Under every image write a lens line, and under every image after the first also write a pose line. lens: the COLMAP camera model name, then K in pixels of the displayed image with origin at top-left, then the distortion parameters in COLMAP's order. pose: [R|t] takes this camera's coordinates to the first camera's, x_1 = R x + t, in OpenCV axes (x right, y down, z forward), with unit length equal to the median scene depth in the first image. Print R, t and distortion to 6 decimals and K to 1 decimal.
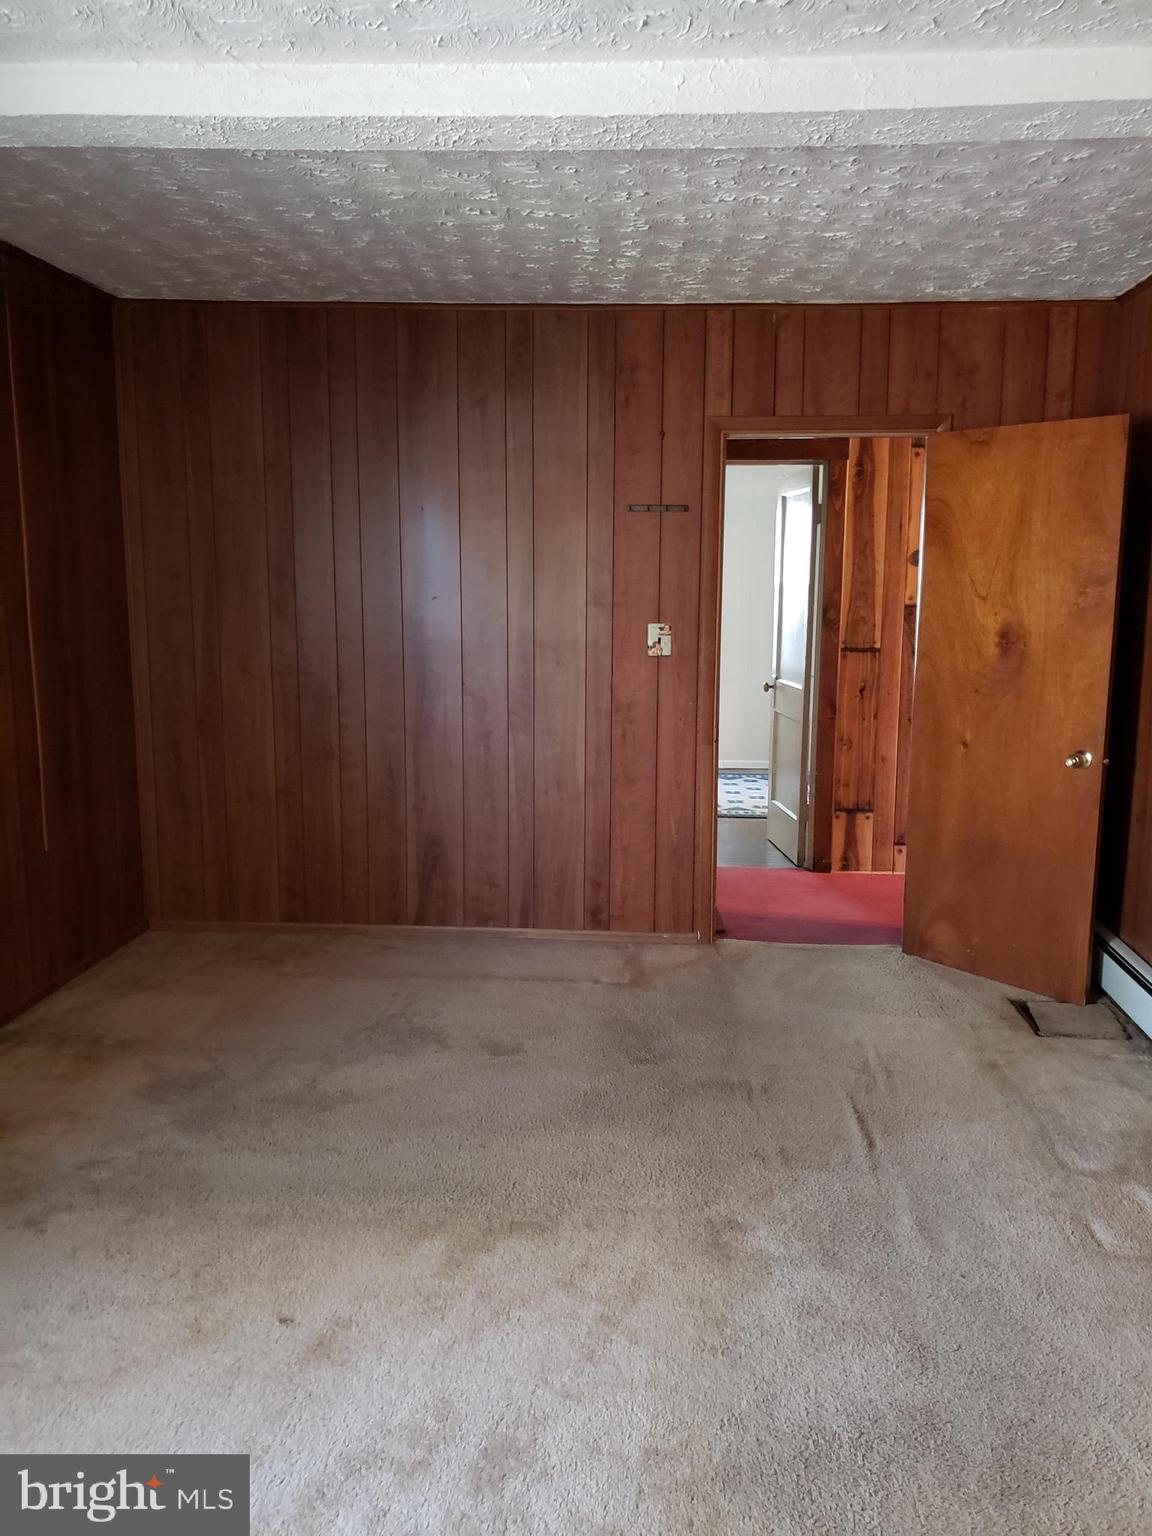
lens RADIAL K [[1206.2, 0, 576.0], [0, 1206.2, 767.5], [0, 0, 1]] dist [0.014112, -0.003626]
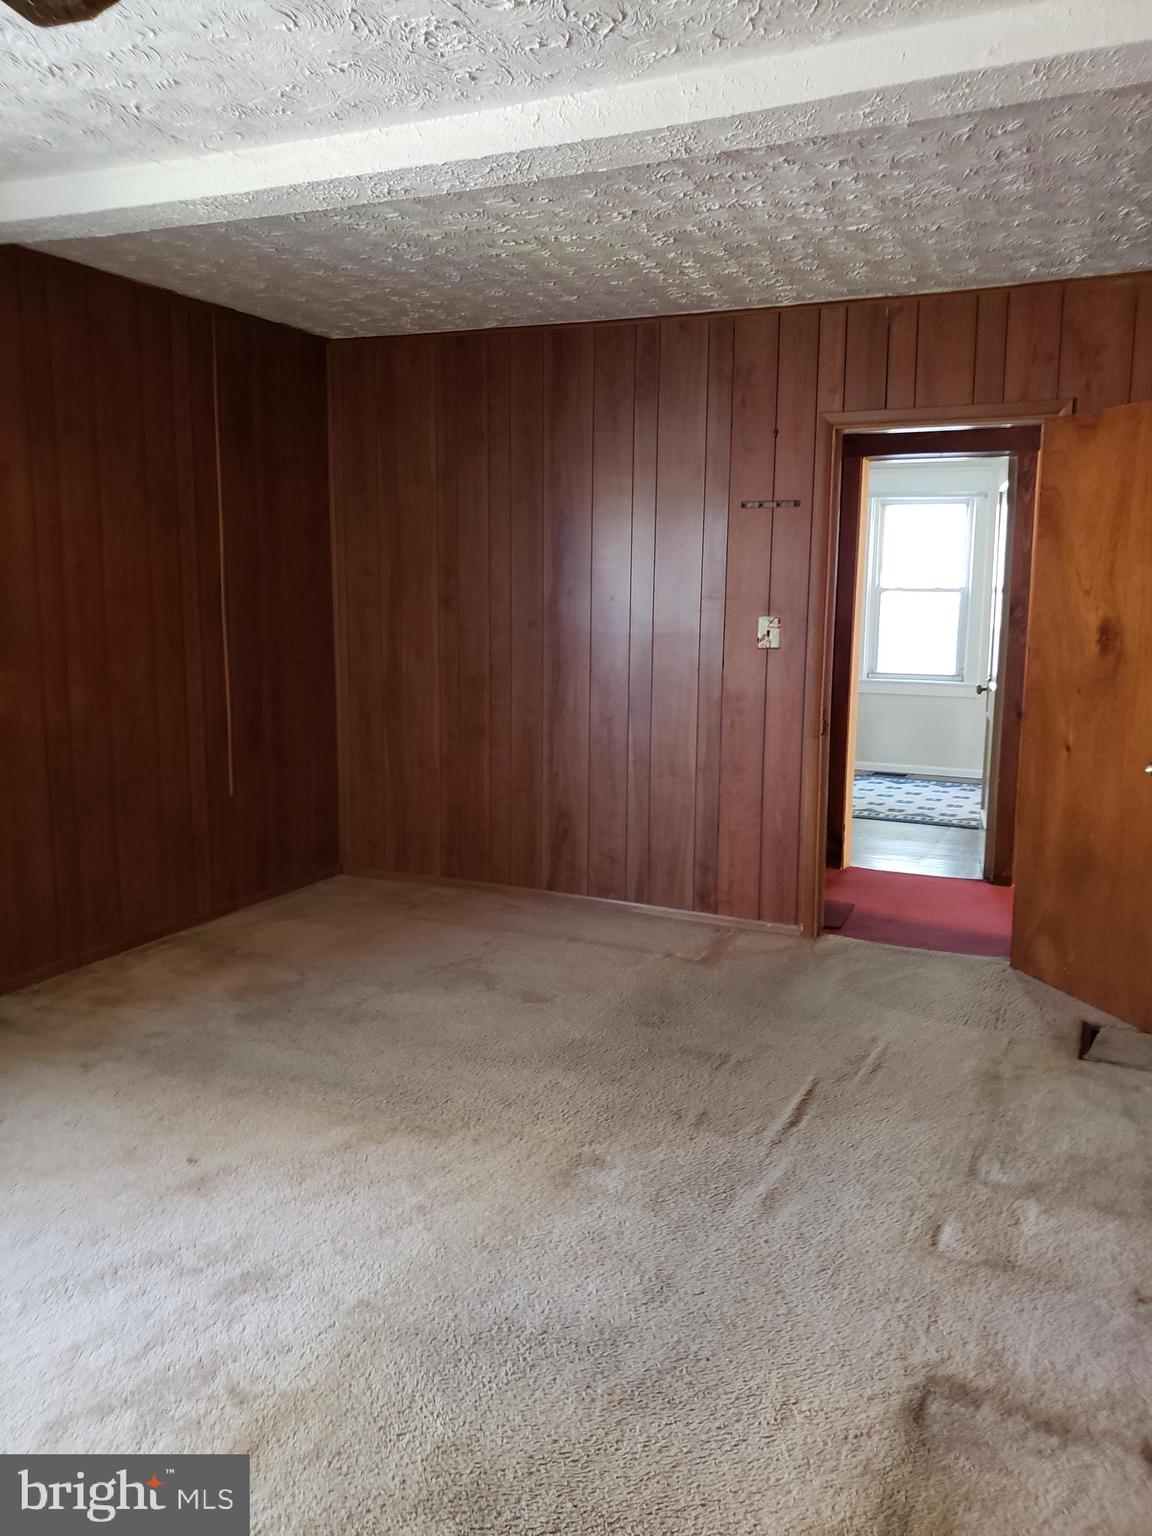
lens RADIAL K [[1206.2, 0, 576.9], [0, 1206.2, 765.4], [0, 0, 1]] dist [0.014112, -0.003626]
pose [[0.930563, 0.055284, -0.361934, 0.345476], [-0.059012, 0.998257, 0.000753, 0.017999], [0.361345, 0.020658, 0.932203, -0.013541]]
